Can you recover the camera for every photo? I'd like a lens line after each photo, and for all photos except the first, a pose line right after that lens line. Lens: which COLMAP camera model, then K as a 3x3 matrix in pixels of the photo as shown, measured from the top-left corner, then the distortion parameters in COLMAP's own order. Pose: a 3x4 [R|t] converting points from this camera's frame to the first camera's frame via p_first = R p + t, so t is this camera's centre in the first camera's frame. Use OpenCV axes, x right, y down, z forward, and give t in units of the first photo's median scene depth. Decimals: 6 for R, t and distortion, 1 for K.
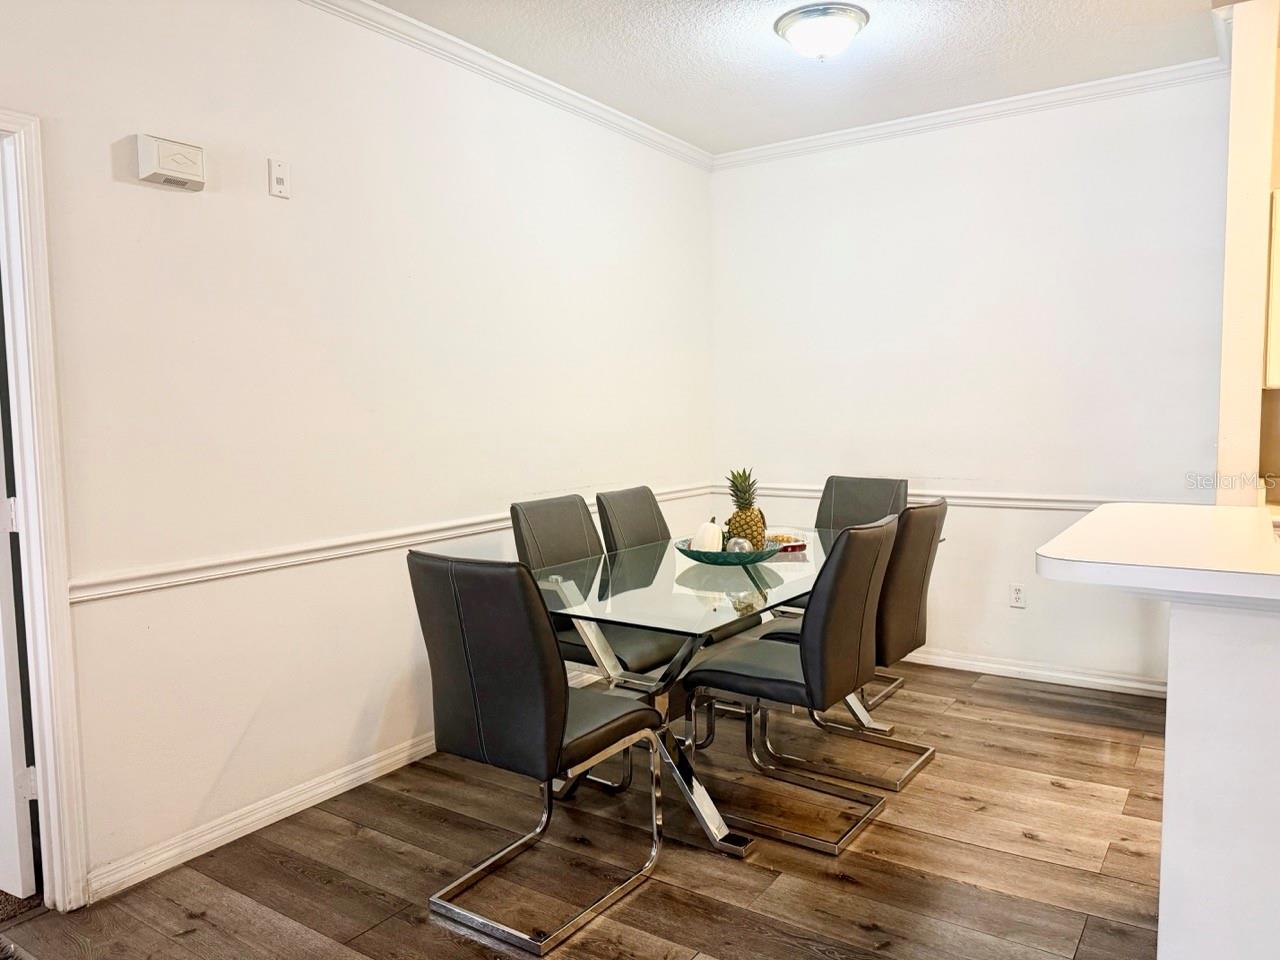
lens RADIAL K [[911.4, 0, 640.0], [0, 911.4, 480.0], [0, 0, 1]] dist [0.001734, 0.001347]
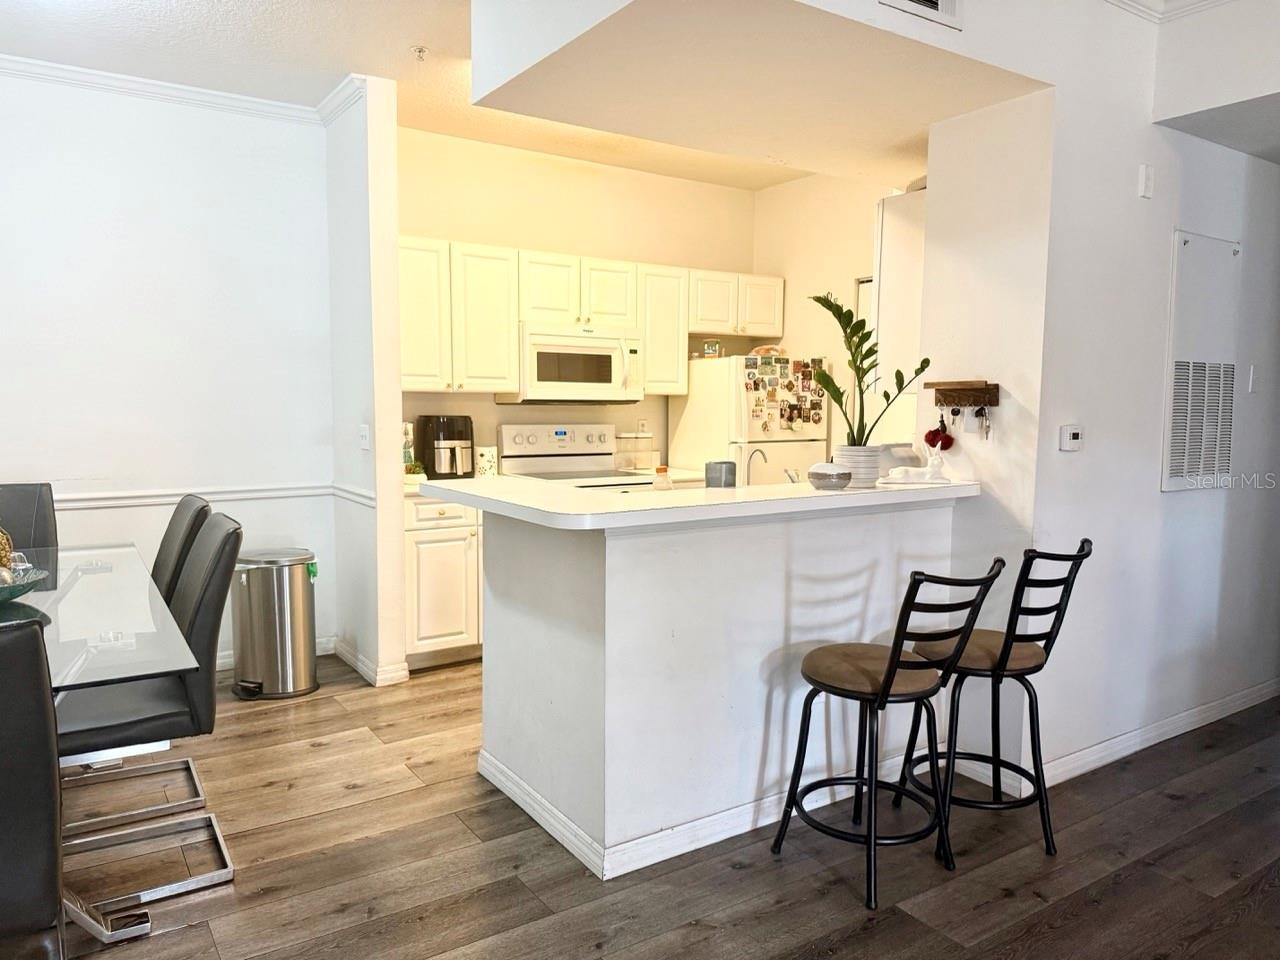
lens RADIAL K [[911.4, 0, 640.0], [0, 911.4, 480.0], [0, 0, 1]] dist [0.001734, 0.001347]
pose [[0.385894, -0.067222, 0.920091, -0.451286], [0.063995, 0.996890, 0.045992, -0.012107], [-0.920321, 0.041133, 0.388995, 0.234874]]
